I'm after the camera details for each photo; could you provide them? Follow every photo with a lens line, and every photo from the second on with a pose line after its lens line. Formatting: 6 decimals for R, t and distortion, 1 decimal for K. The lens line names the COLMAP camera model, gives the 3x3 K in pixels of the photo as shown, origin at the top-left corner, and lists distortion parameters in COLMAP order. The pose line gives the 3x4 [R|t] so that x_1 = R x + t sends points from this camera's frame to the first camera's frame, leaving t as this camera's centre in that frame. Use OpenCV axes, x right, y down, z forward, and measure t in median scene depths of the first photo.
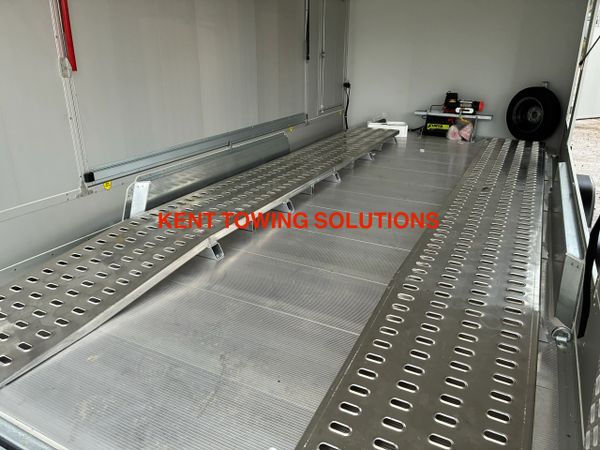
lens RADIAL K [[459.1, 0, 289.5], [0, 459.1, 219.7], [0, 0, 1]] dist [0.033395, -0.001491]
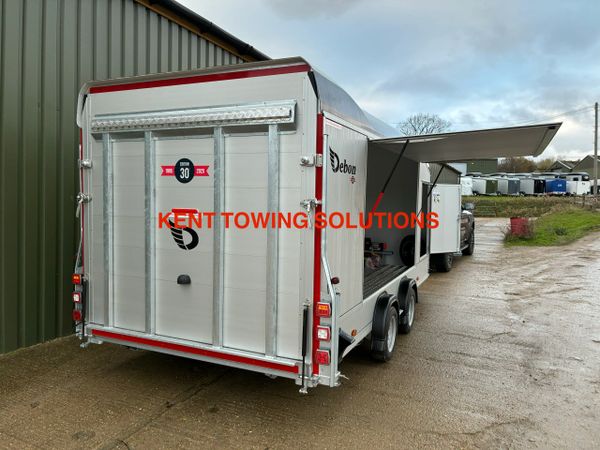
lens RADIAL K [[451.3, 0, 300.4], [0, 451.3, 223.3], [0, 0, 1]] dist [0.023464, 0.000594]
pose [[0.998474, 0.008179, 0.054615, 0.054627], [0.008301, 0.955504, -0.294862, 0.248049], [-0.054597, 0.294865, 0.953978, -0.897931]]
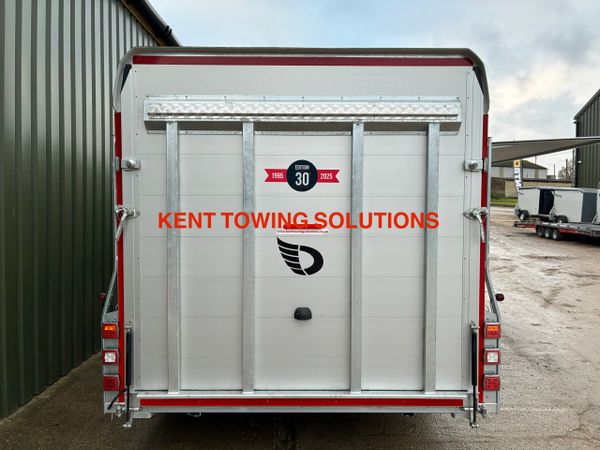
lens RADIAL K [[461.8, 0, 300.0], [0, 461.8, 225.0], [0, 0, 1]] dist [0.029918, -0.004496]
pose [[0.881440, -0.028244, 0.471451, -0.638241], [0.172046, 0.948826, -0.264821, 0.115414], [-0.439846, 0.314535, 0.841192, -0.565041]]
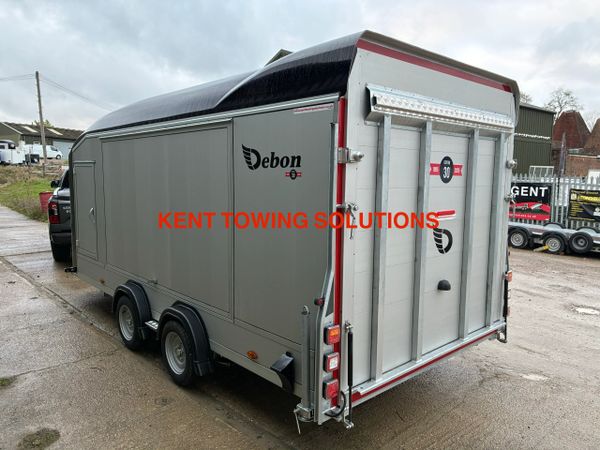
lens RADIAL K [[461.8, 0, 300.0], [0, 461.8, 225.0], [0, 0, 1]] dist [0.029918, -0.004496]
pose [[0.344000, -0.108987, 0.932623, -1.368470], [0.323948, 0.946033, -0.008935, -0.210441], [-0.881318, 0.305196, 0.360741, 0.149712]]
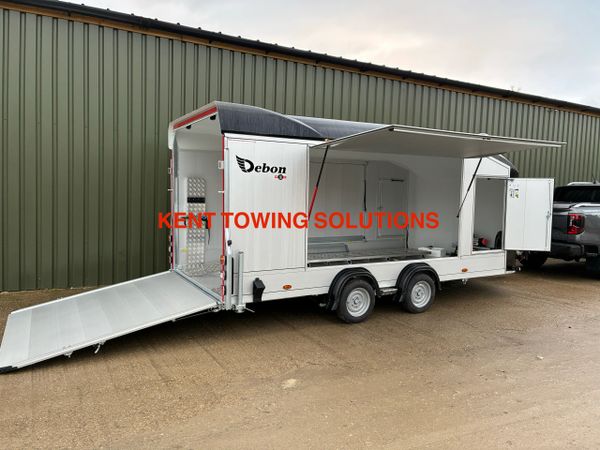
lens RADIAL K [[468.1, 0, 300.0], [0, 468.1, 225.0], [0, 0, 1]] dist [-0.003259, -0.002086]
pose [[0.836069, 0.050319, -0.546312, 1.316974], [-0.204317, 0.952712, -0.224933, 0.335727], [0.509160, 0.299680, 0.806814, -1.117259]]
